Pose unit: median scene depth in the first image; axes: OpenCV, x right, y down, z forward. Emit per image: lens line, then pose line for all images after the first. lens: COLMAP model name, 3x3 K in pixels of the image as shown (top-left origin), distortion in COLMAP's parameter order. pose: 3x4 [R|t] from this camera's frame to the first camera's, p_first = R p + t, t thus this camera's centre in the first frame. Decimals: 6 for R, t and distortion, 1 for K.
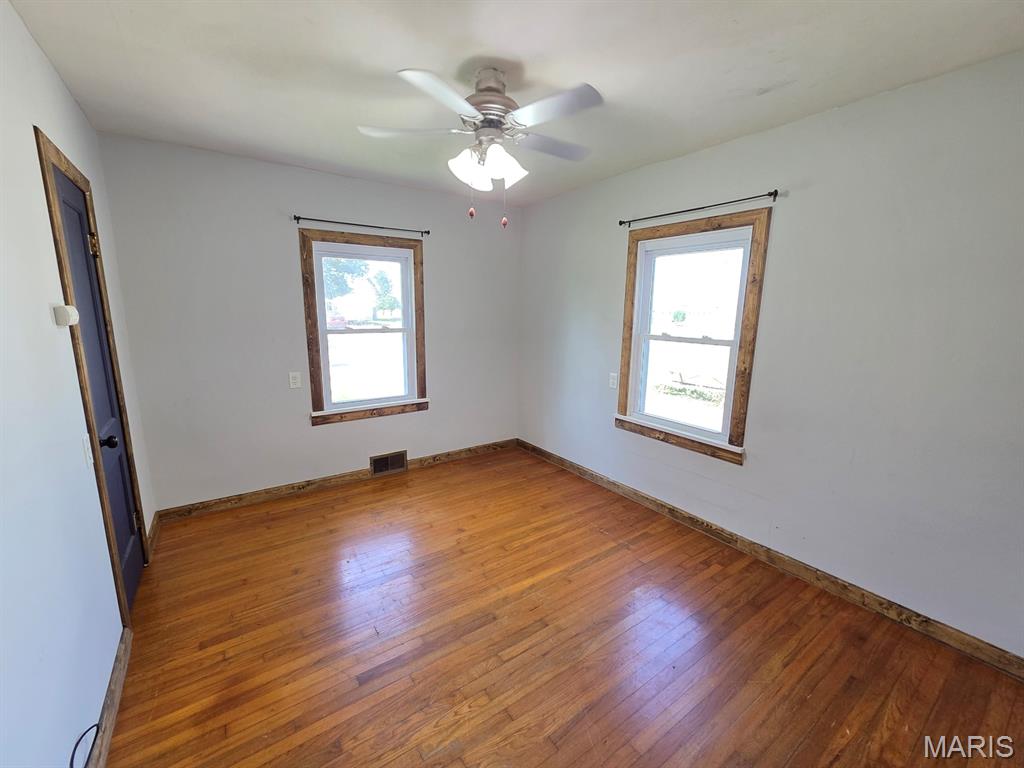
lens RADIAL K [[419.2, 0, 506.7], [0, 419.2, 383.5], [0, 0, 1]] dist [0.001390, 0.000311]
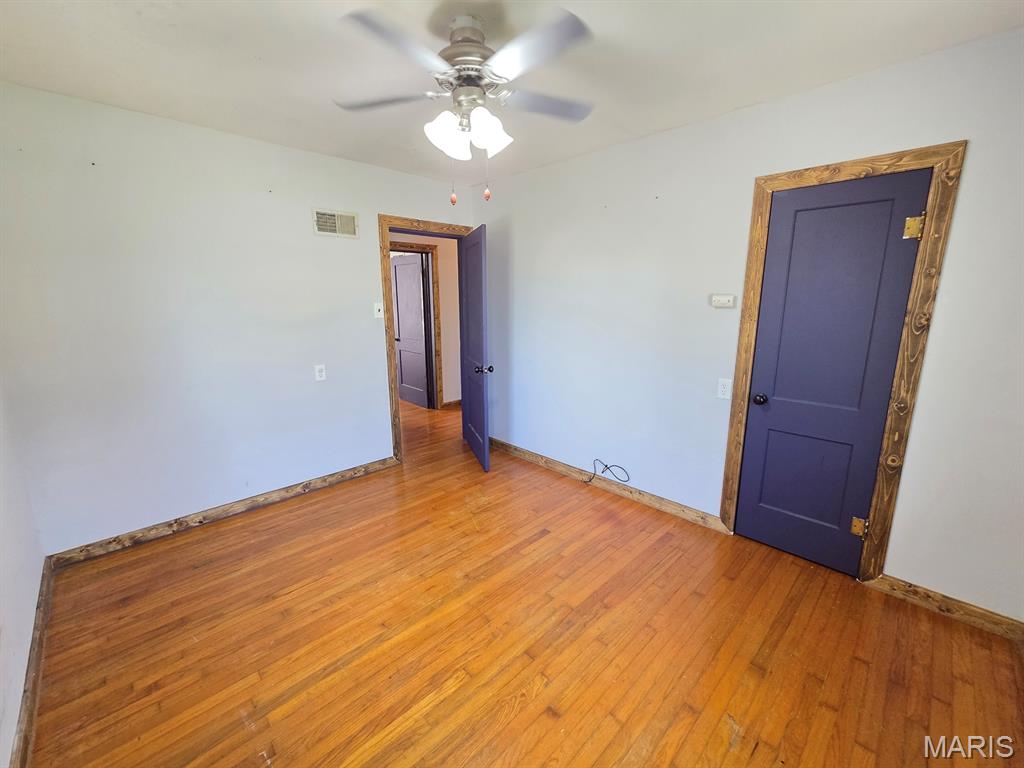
lens RADIAL K [[419.2, 0, 506.7], [0, 419.2, 383.5], [0, 0, 1]] dist [0.001390, 0.000311]
pose [[-0.986323, 0.027752, -0.162473, 0.033482], [-0.034999, 0.927984, 0.370973, -0.304353], [0.161068, 0.371586, -0.914320, 1.708434]]
